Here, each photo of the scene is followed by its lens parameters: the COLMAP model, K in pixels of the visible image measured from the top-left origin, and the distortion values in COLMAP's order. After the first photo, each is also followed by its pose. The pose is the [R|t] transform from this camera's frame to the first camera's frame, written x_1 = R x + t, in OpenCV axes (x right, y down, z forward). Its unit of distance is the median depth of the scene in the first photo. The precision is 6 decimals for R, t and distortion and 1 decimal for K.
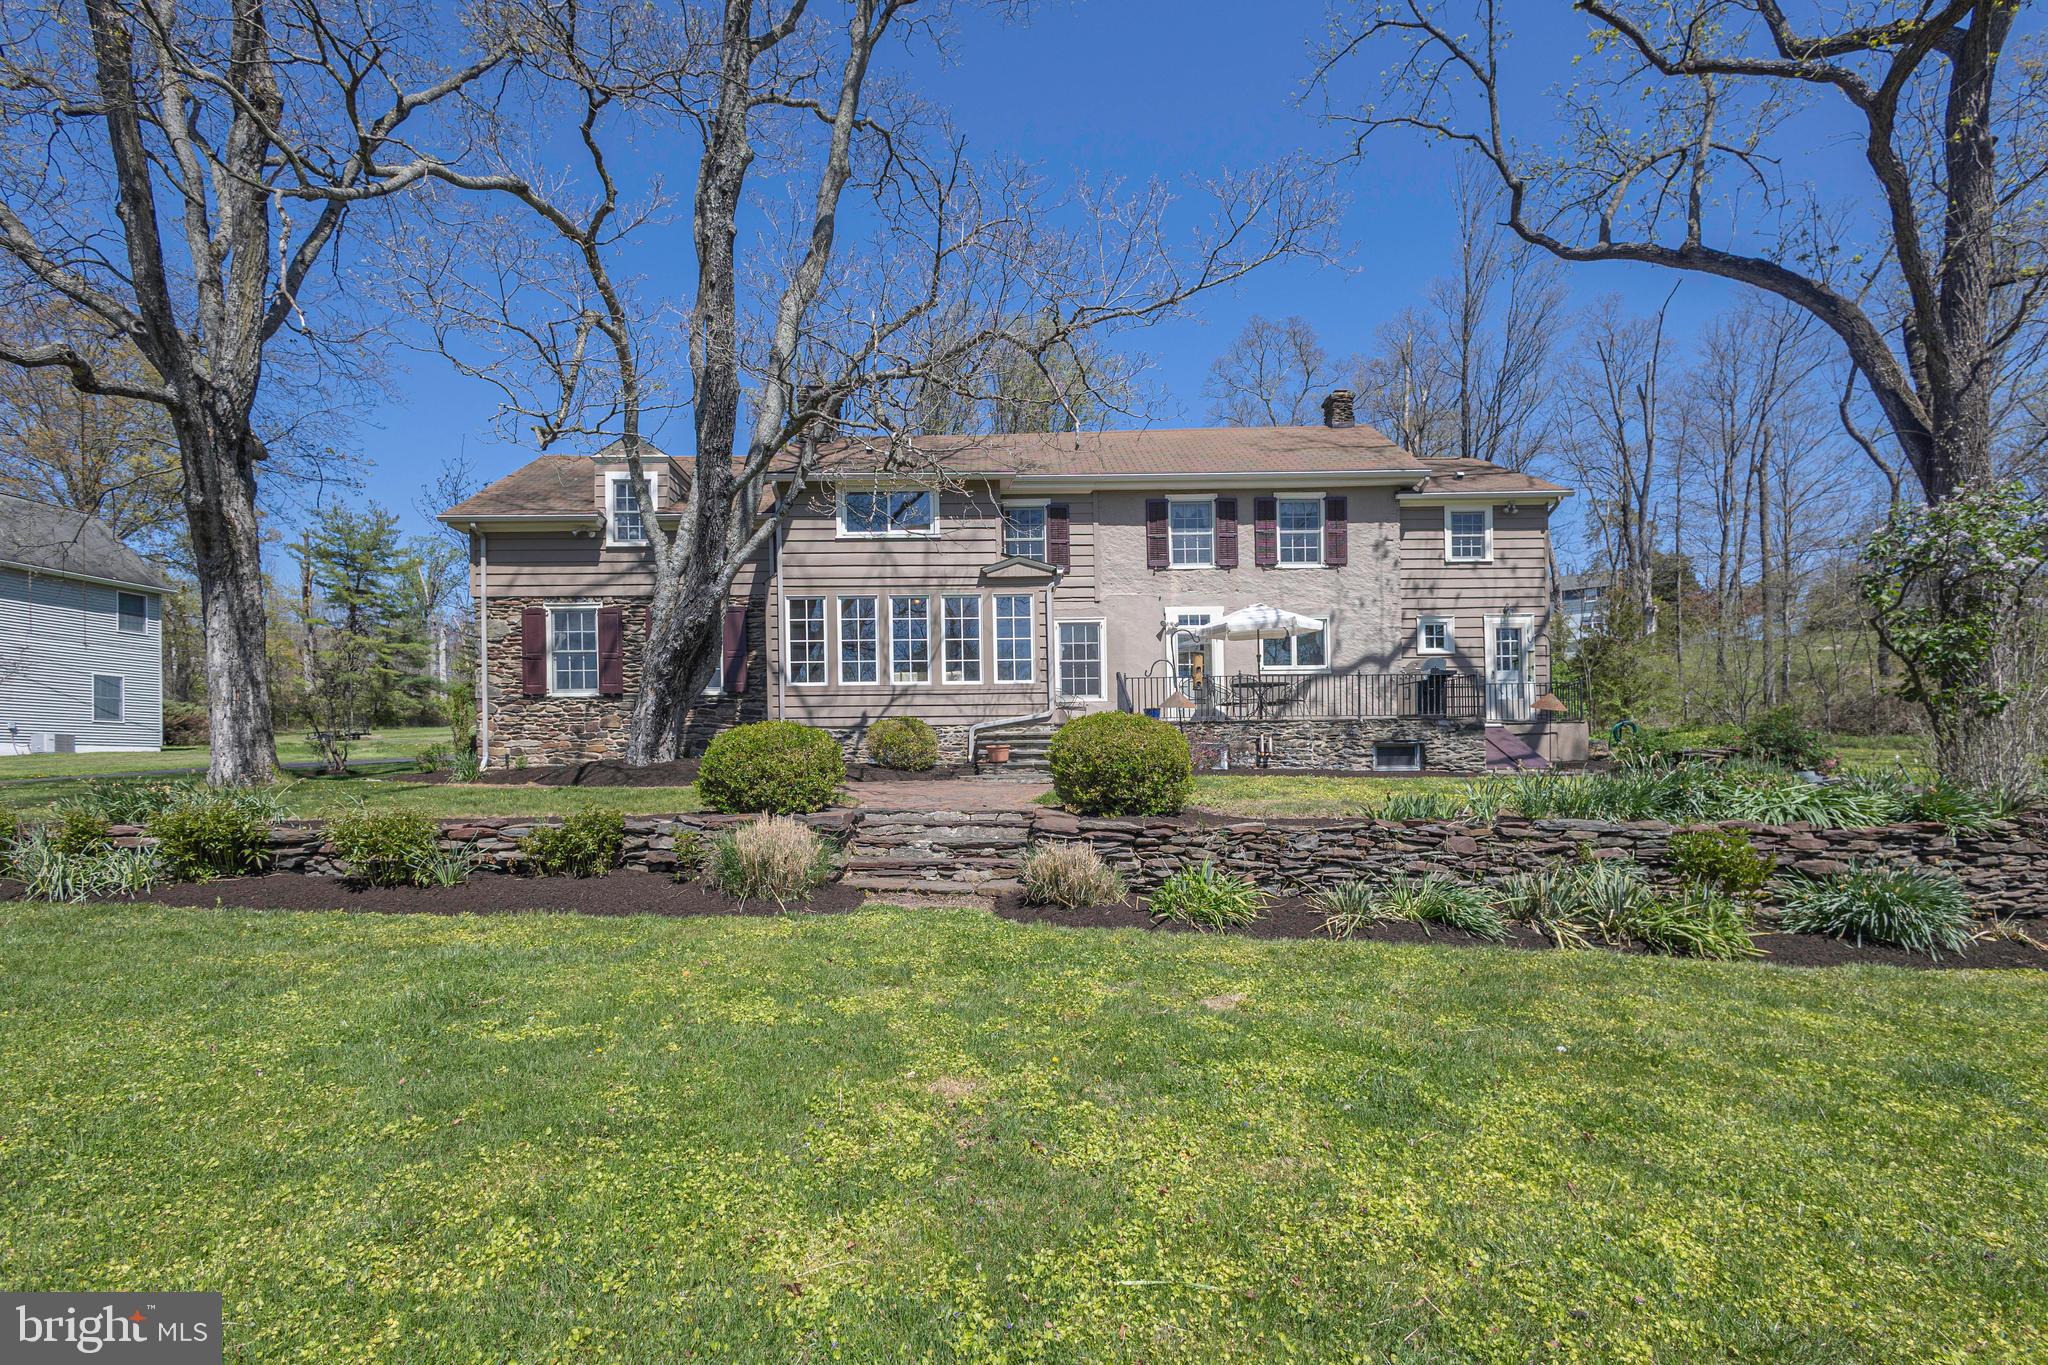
lens RADIAL K [[946.6, 0, 985.0], [0, 946.6, 743.3], [0, 0, 1]] dist [0.010379, -0.000805]
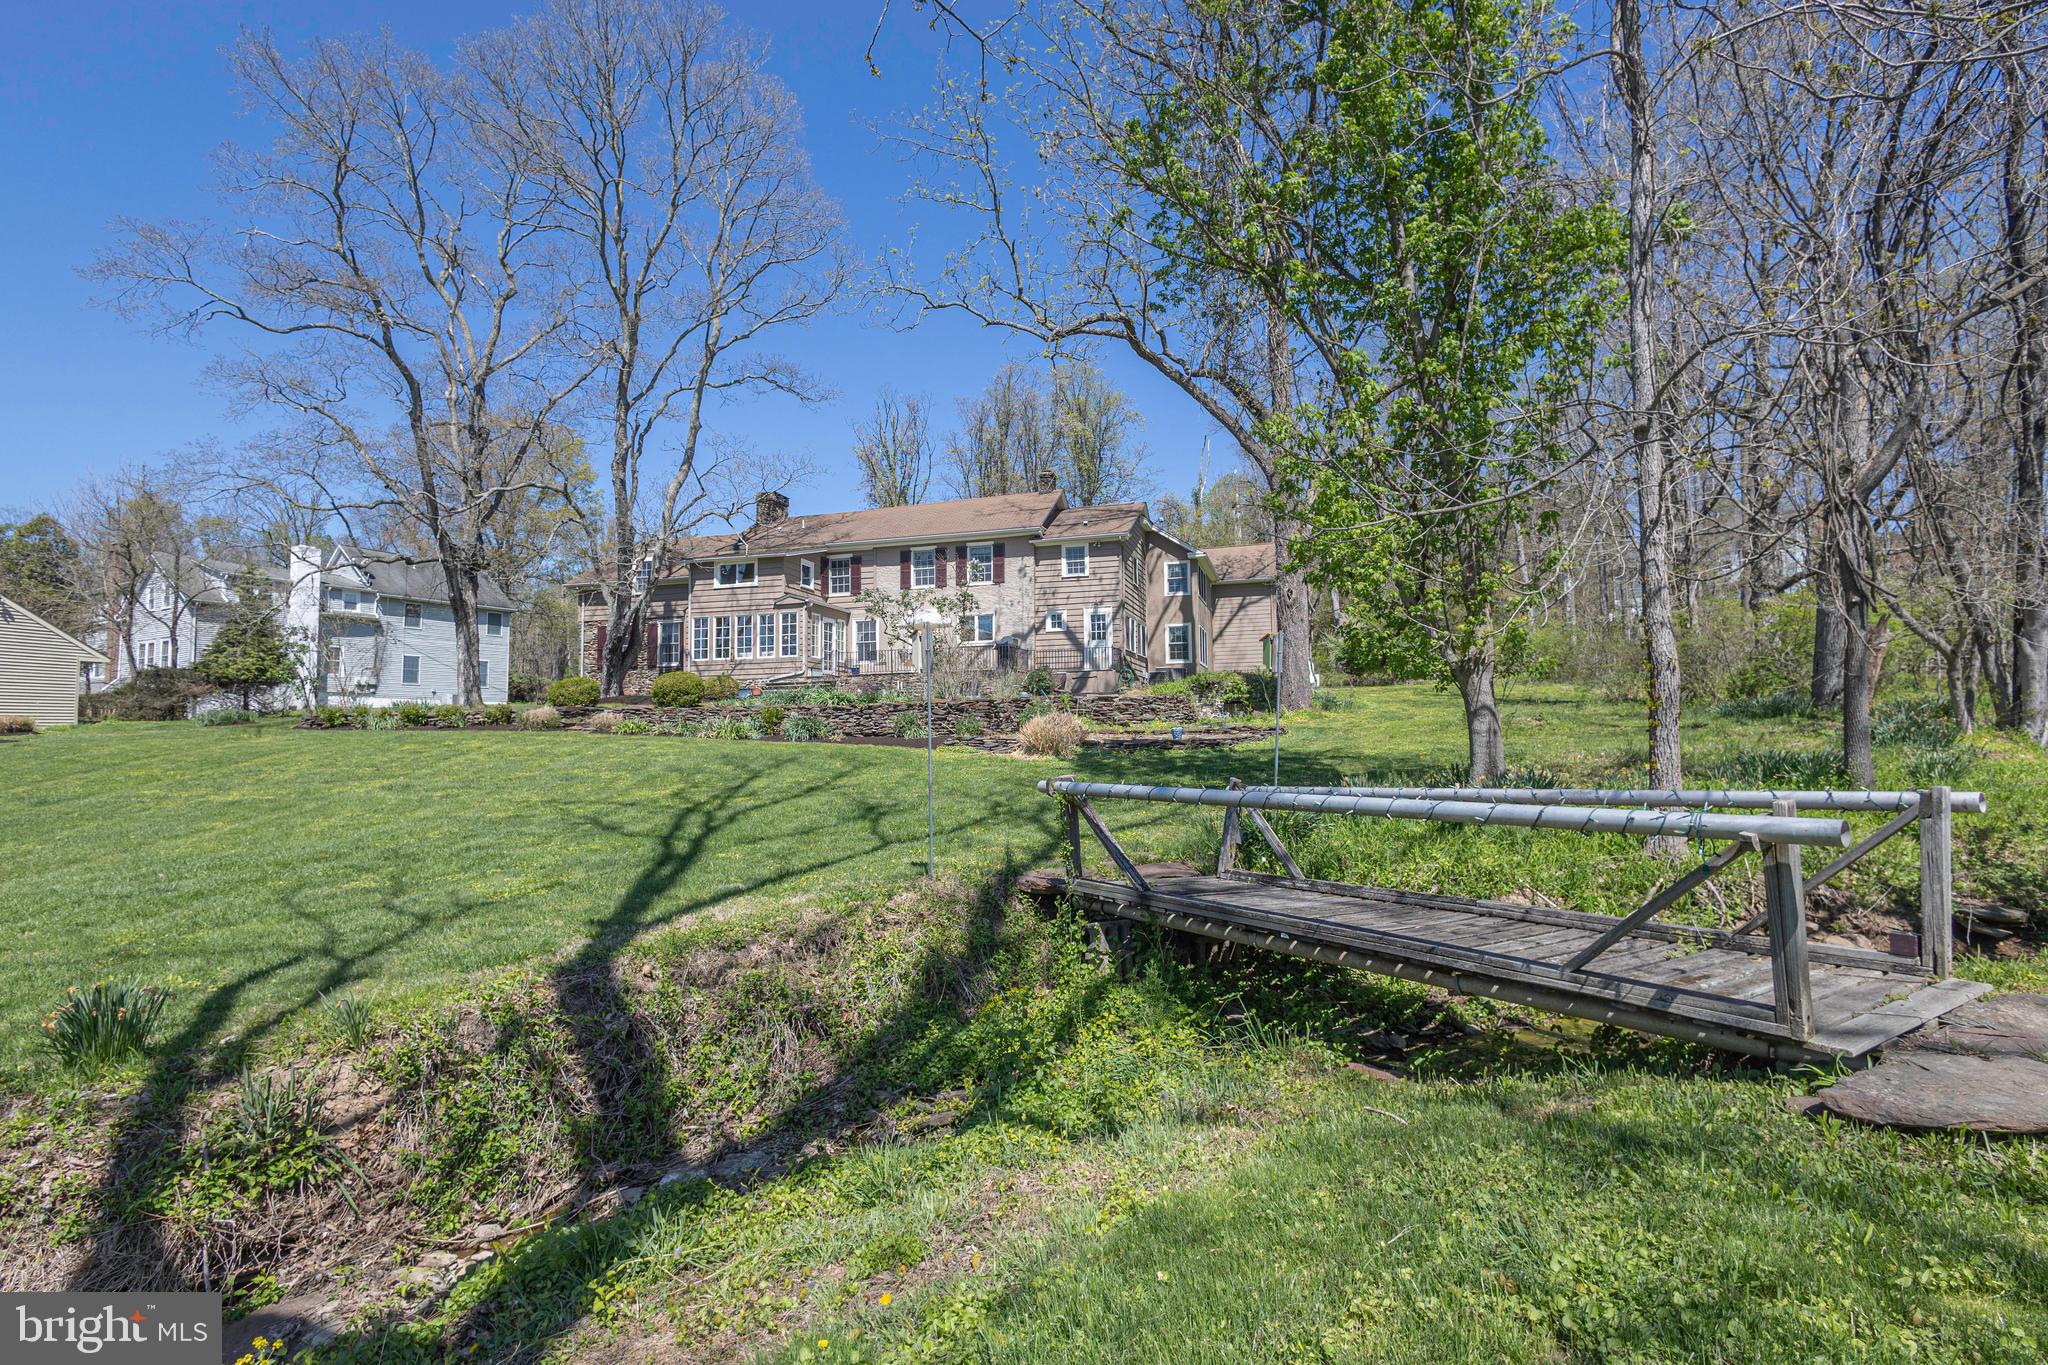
lens RADIAL K [[946.6, 0, 1023.2], [0, 946.6, 683.9], [0, 0, 1]] dist [0.010379, -0.000805]
pose [[0.955149, -0.016921, -0.295642, 0.934632], [0.012293, 0.999771, -0.017504, 0.030122], [0.295870, 0.013085, 0.955139, -0.656033]]
